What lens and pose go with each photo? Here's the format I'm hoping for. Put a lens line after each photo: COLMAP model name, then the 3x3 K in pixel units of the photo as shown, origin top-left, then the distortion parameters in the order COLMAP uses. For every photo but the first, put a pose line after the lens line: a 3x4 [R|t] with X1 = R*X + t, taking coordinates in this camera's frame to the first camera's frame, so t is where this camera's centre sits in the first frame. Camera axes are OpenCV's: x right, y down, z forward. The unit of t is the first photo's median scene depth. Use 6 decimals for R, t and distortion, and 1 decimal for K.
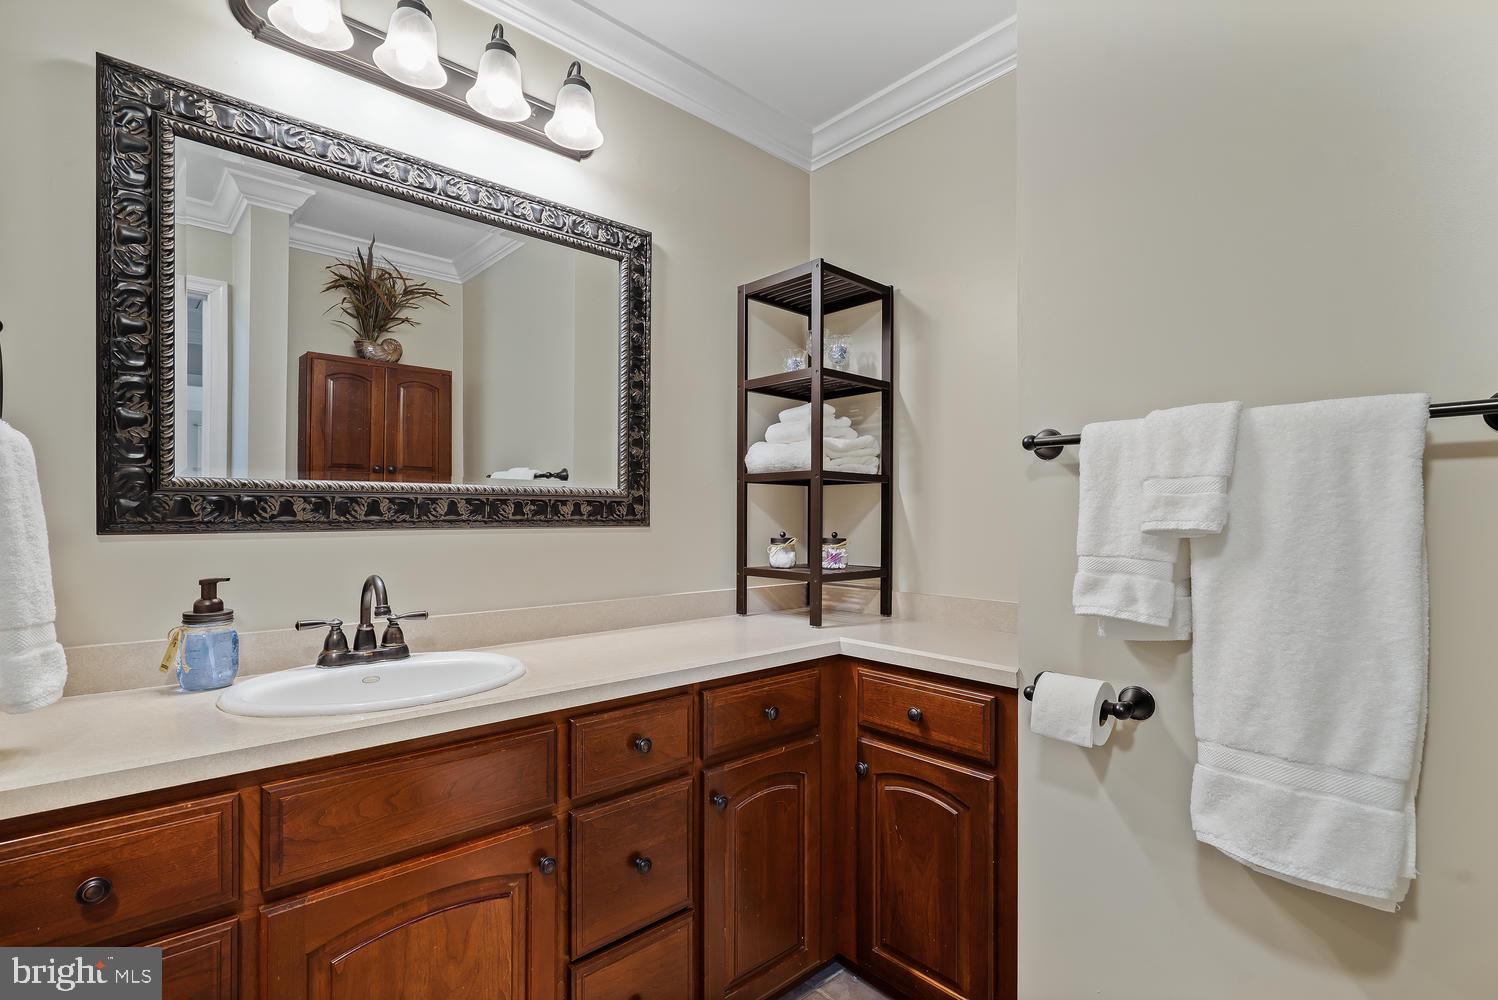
lens RADIAL K [[694.4, 0, 749.8], [0, 694.4, 505.3], [0, 0, 1]] dist [-0.004015, 0.000419]
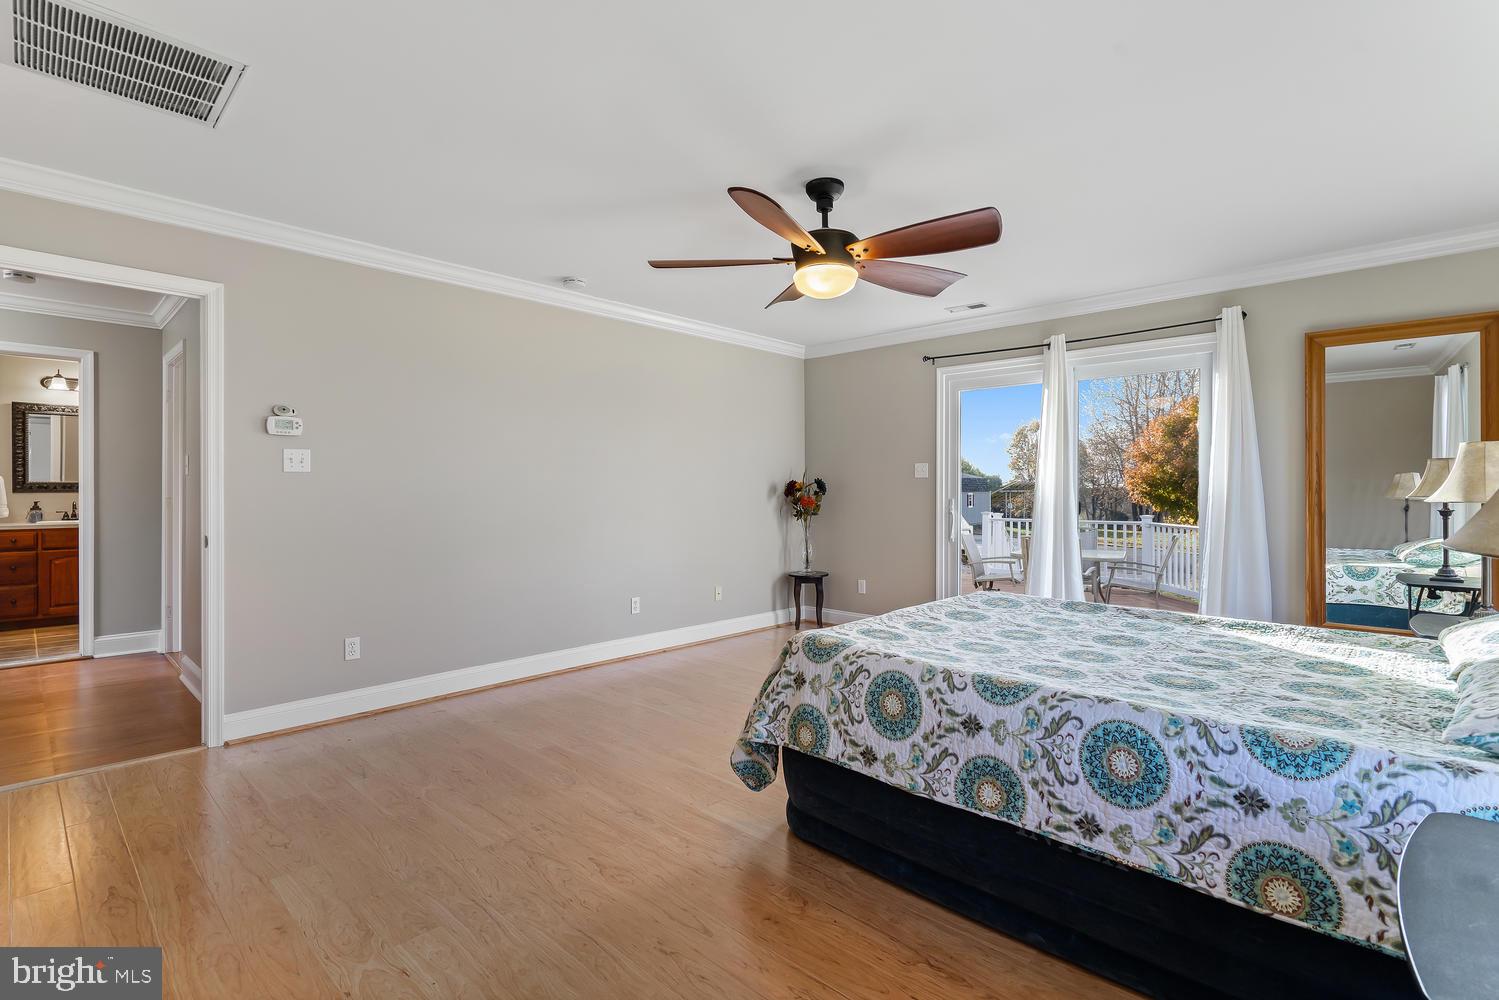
lens RADIAL K [[694.9, 0, 749.0], [0, 694.9, 498.1], [0, 0, 1]] dist [-0.004015, 0.000419]
pose [[0.997593, 0.000231, 0.069335, 4.071823], [-0.000407, 0.999997, 0.002519, 0.064716], [-0.069334, -0.002541, 0.997590, -4.412672]]
